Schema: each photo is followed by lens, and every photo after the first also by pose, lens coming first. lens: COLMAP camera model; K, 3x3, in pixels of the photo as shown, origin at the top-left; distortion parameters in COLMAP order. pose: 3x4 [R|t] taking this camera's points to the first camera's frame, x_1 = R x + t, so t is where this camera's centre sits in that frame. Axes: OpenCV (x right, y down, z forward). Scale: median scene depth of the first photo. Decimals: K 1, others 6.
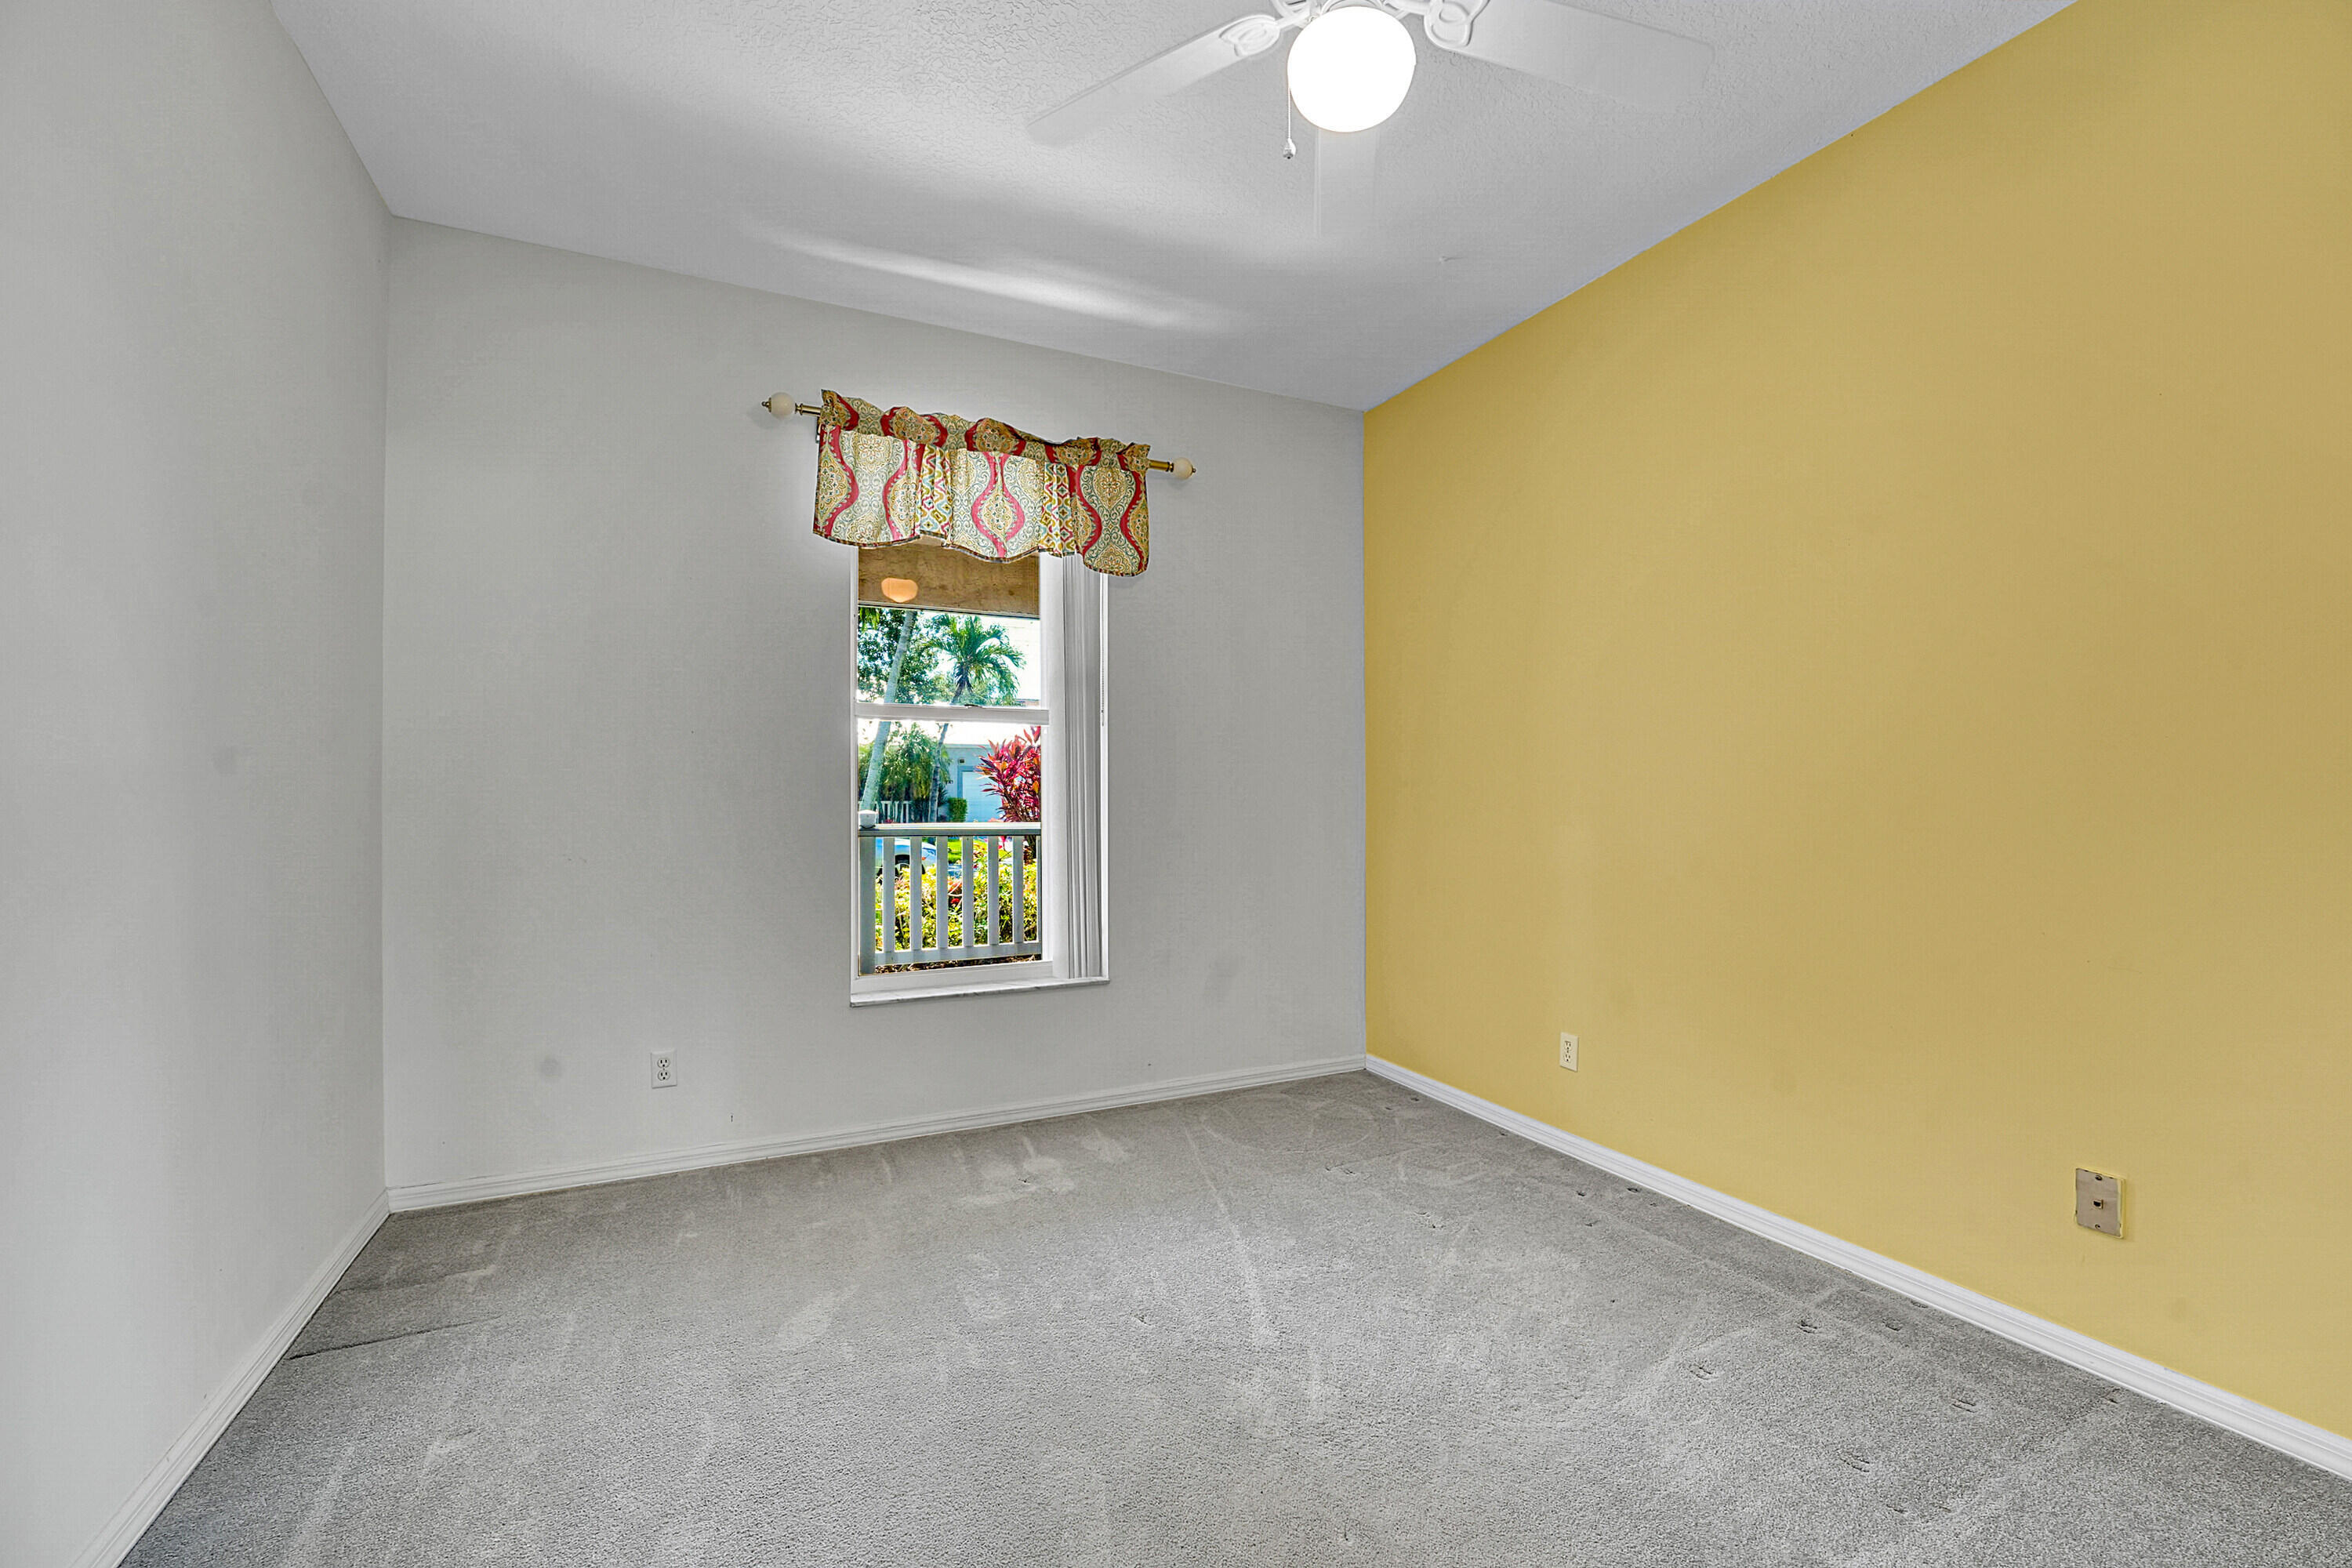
lens RADIAL K [[967.3, 0, 1176.0], [0, 967.3, 784.0], [0, 0, 1]] dist [0.000067, 0.000060]
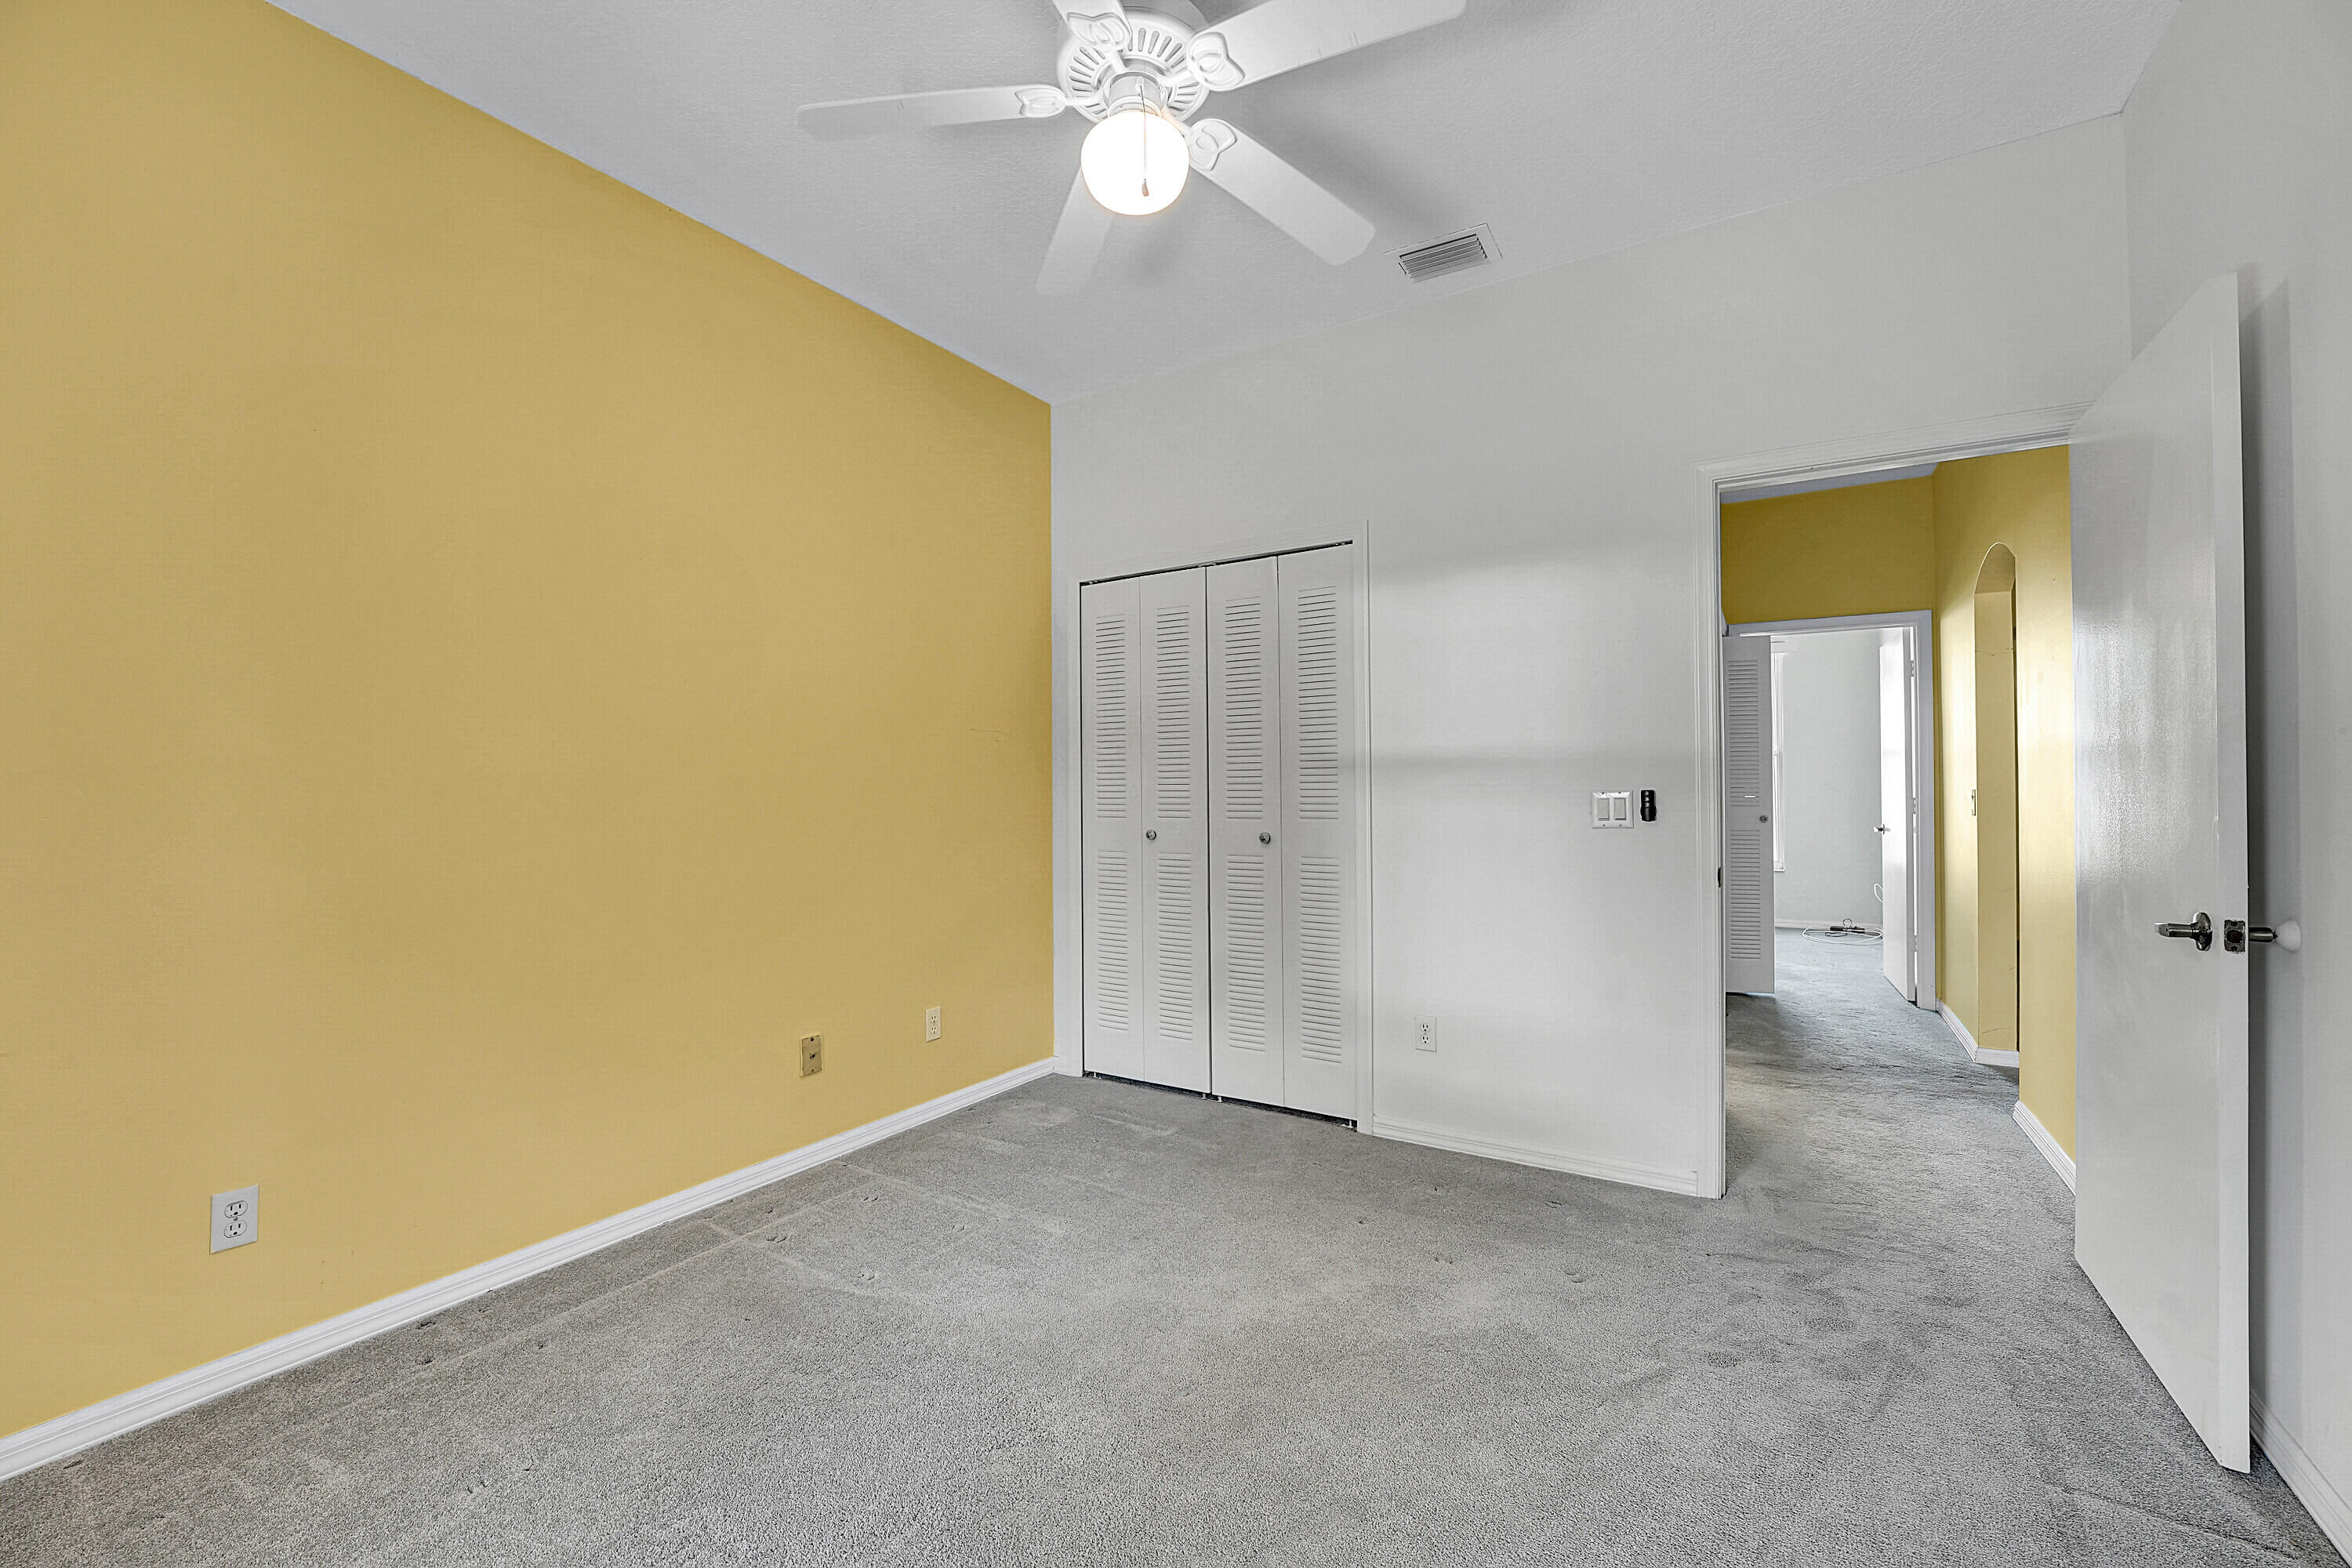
lens RADIAL K [[967.3, 0, 1176.0], [0, 967.3, 784.0], [0, 0, 1]] dist [0.000067, 0.000060]
pose [[-0.529167, 0.005943, 0.848497, -0.522721], [-0.013395, 0.999792, -0.015356, 0.006121], [-0.848412, -0.019492, -0.528978, 1.013003]]
